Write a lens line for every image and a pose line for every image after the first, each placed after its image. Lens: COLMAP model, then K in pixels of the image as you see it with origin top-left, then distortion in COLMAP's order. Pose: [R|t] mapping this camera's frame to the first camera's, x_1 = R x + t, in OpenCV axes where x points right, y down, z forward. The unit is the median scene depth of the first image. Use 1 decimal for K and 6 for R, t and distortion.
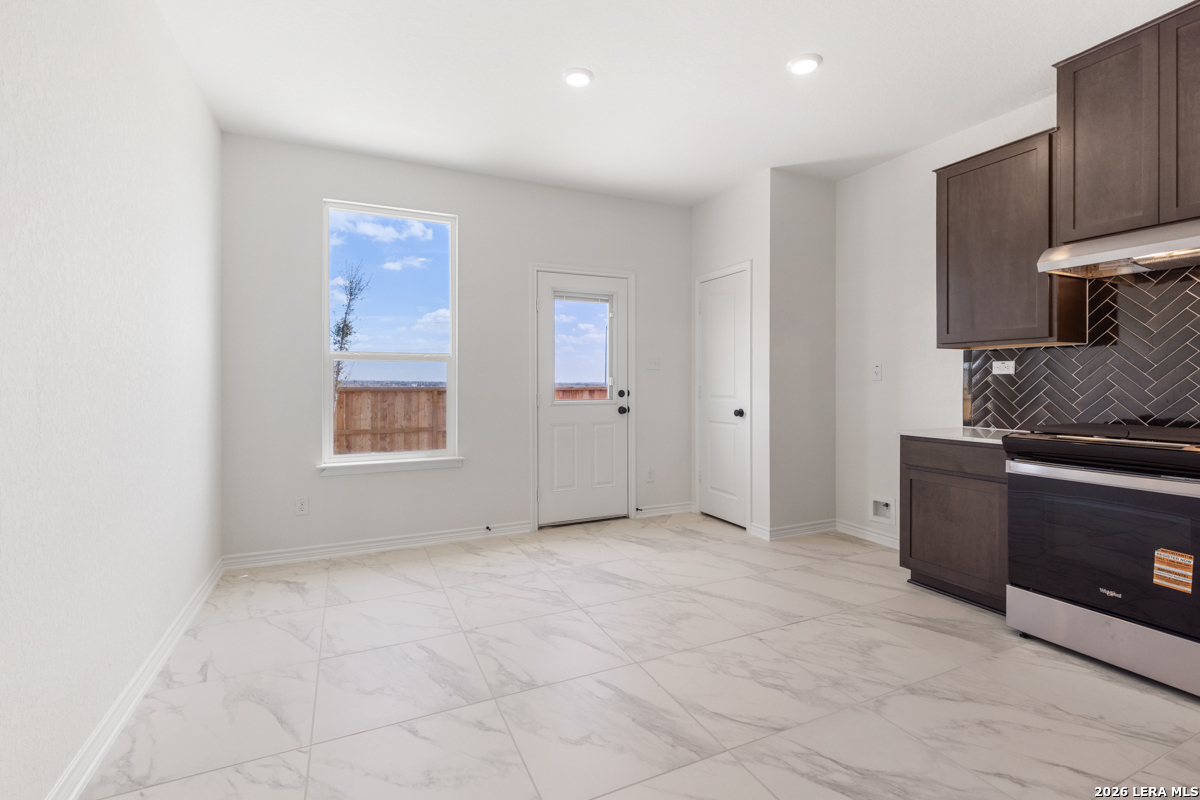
lens RADIAL K [[539.7, 0, 606.4], [0, 539.7, 382.9], [0, 0, 1]] dist [0.000147, -0.000422]
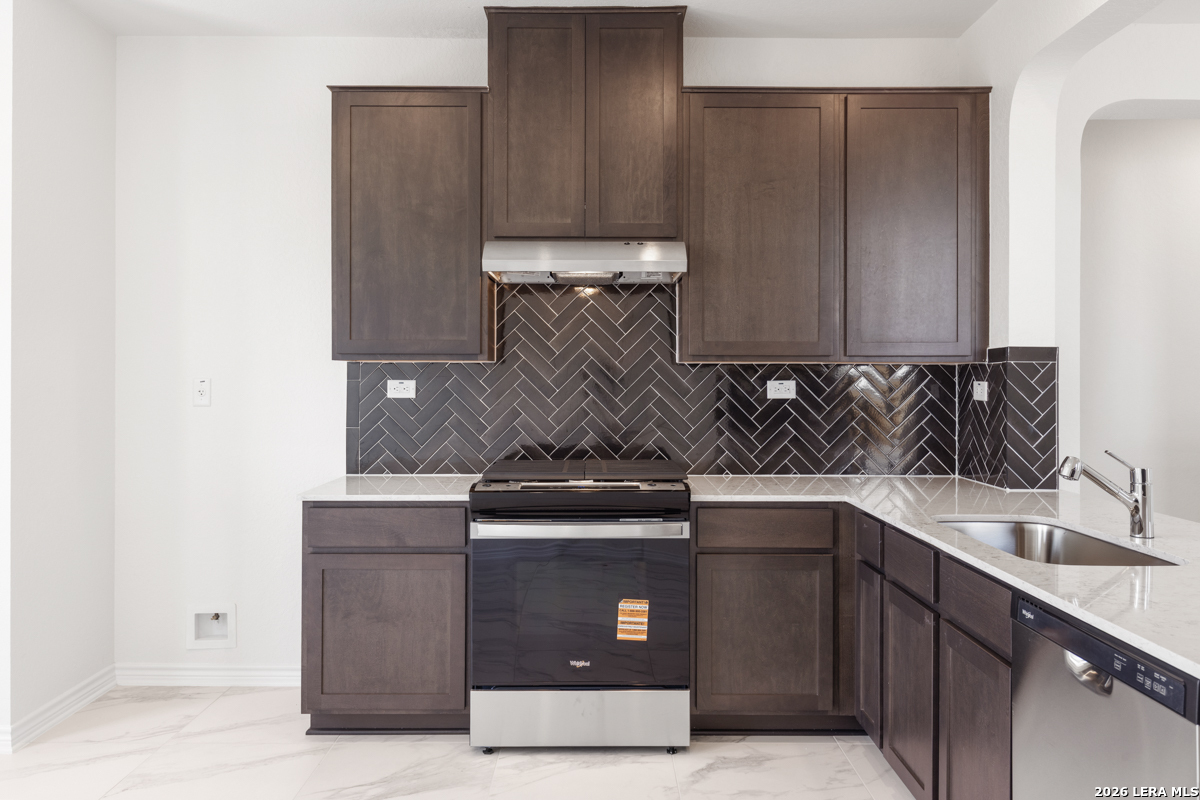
lens RADIAL K [[904.1, 0, 600.8], [0, 904.1, 371.8], [0, 0, 1]] dist [0.002649, -0.001239]
pose [[0.430734, 0.003506, 0.902472, -0.284304], [-0.000560, 0.999993, -0.003618, -0.055766], [-0.902479, 0.001053, 0.430733, 0.285875]]
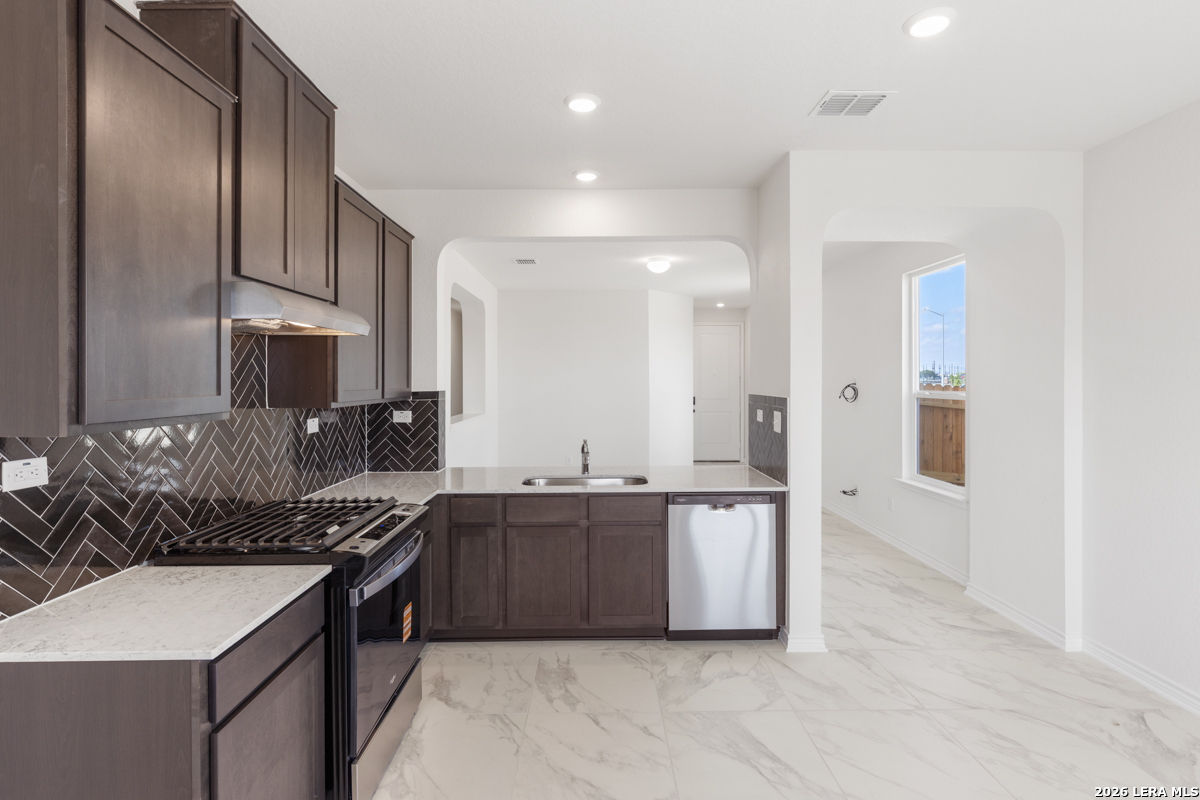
lens RADIAL K [[597.0, 0, 599.1], [0, 597.0, 380.7], [0, 0, 1]] dist [0.002170, 0.000221]
pose [[-0.907259, -0.000776, 0.420572, 0.113439], [0.000985, 0.999992, 0.003972, -0.127265], [-0.420572, 0.004018, -0.907250, 1.486760]]
